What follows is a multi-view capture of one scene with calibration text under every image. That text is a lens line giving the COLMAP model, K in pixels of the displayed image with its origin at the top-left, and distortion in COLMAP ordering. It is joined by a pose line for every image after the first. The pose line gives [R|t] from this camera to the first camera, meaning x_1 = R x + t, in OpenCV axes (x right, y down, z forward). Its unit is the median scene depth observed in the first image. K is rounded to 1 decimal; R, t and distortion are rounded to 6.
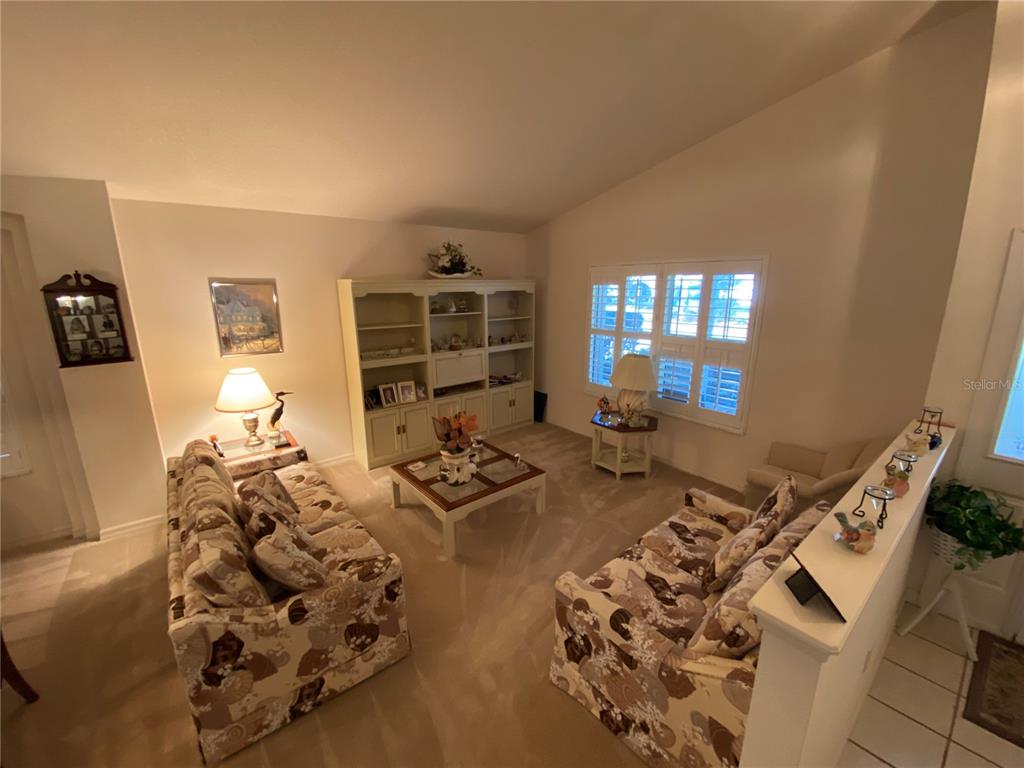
lens RADIAL K [[413.2, 0, 503.8], [0, 413.2, 383.7], [0, 0, 1]] dist [-0.011858, -0.007571]
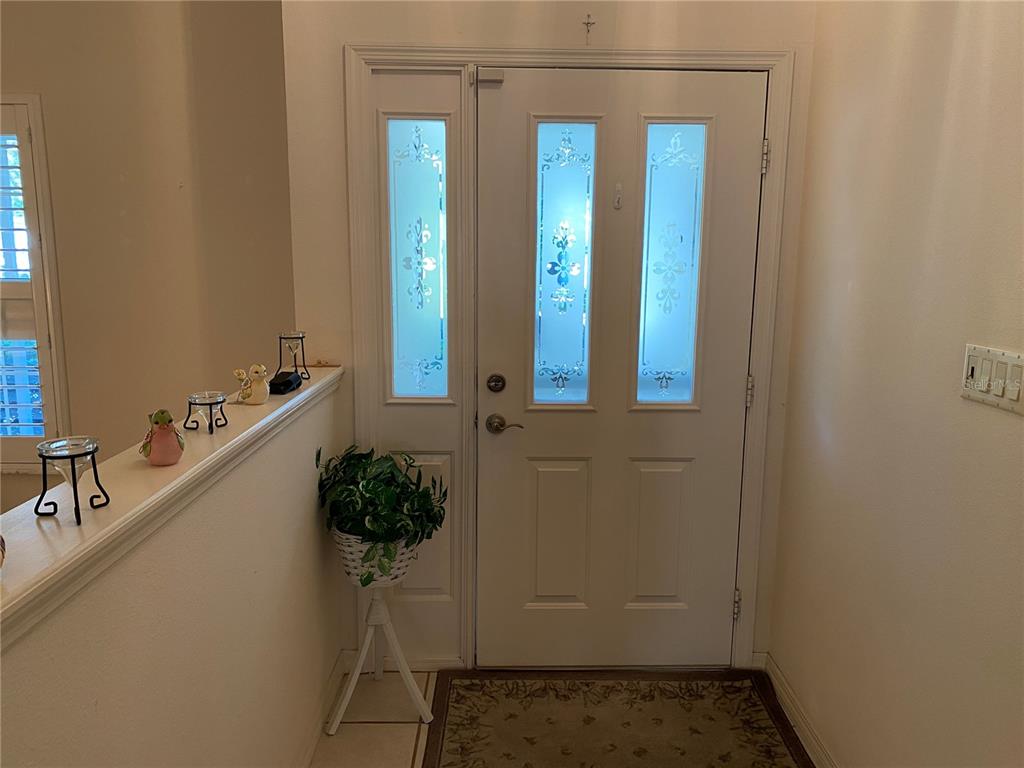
lens RADIAL K [[792.2, 0, 517.2], [0, 792.2, 380.2], [0, 0, 1]] dist [0.005166, -0.003013]
pose [[0.603363, -0.119319, 0.788490, 0.316129], [0.174494, 0.984537, 0.015461, 0.157224], [-0.778142, 0.128258, 0.614854, 0.037631]]
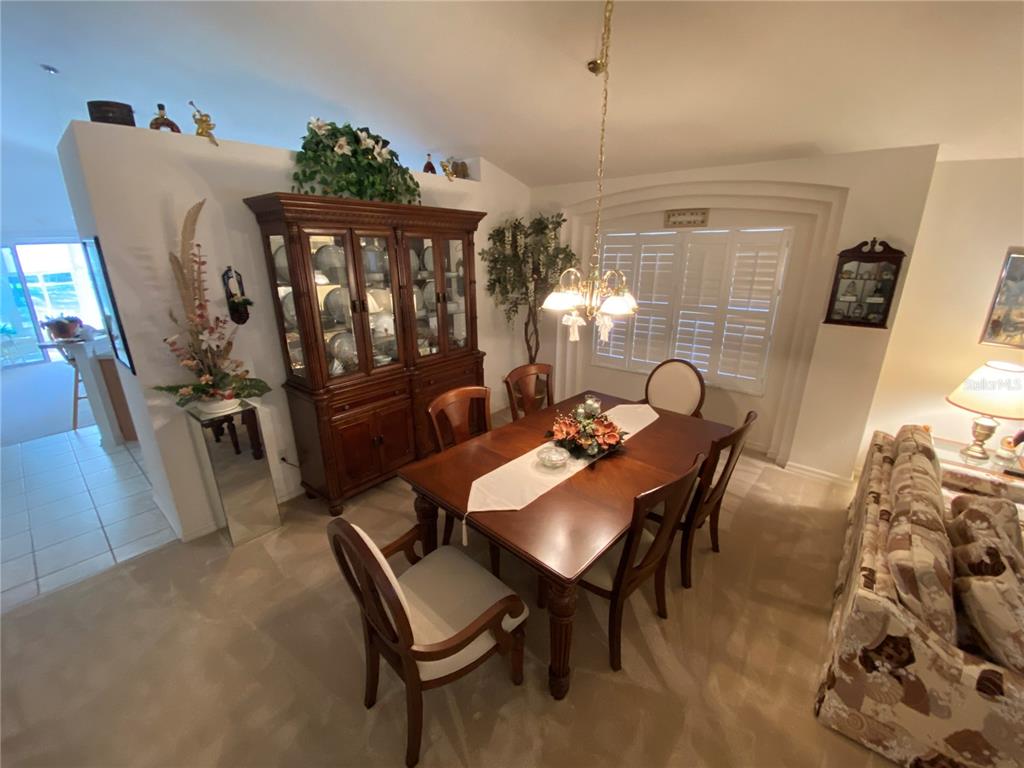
lens RADIAL K [[413.2, 0, 519.5], [0, 413.2, 384.7], [0, 0, 1]] dist [-0.011858, -0.007571]
pose [[0.185569, 0.305056, -0.934080, -0.129970], [-0.229202, 0.937807, 0.260739, 0.026049], [0.955526, 0.165708, 0.243947, -0.127250]]
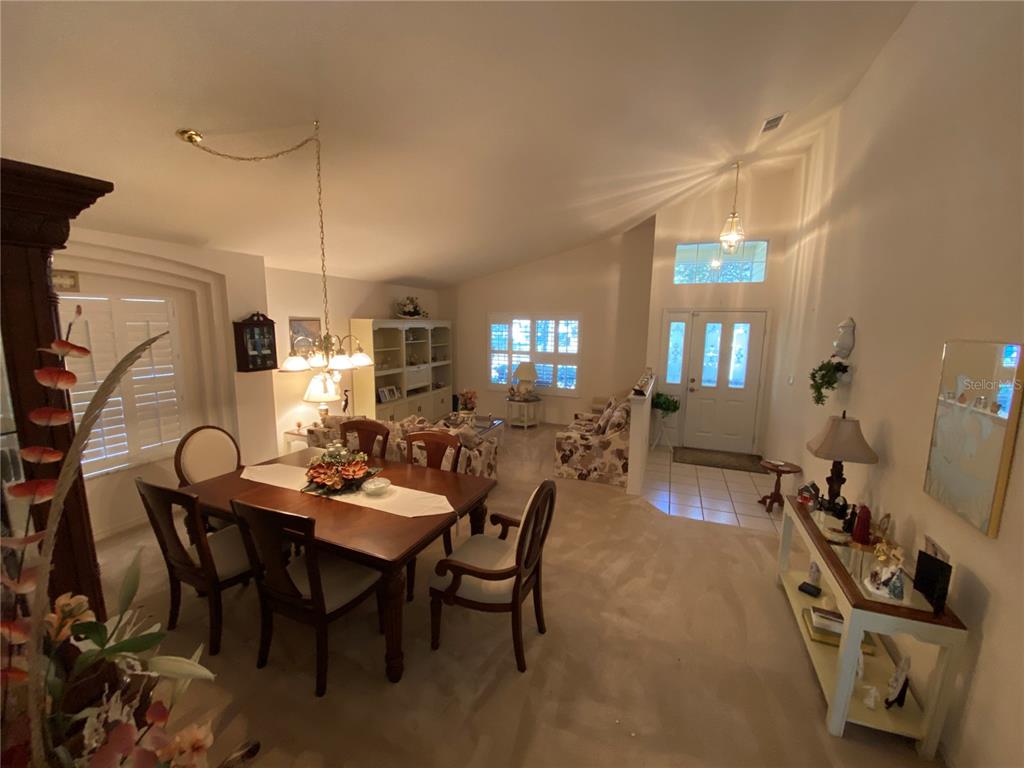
lens RADIAL K [[413.2, 0, 498.9], [0, 413.2, 384.7], [0, 0, 1]] dist [-0.011858, -0.007571]
pose [[0.878898, -0.057447, 0.473539, -1.234601], [0.097512, 0.993395, -0.060473, 0.243129], [-0.466937, 0.099326, 0.878695, -1.033343]]
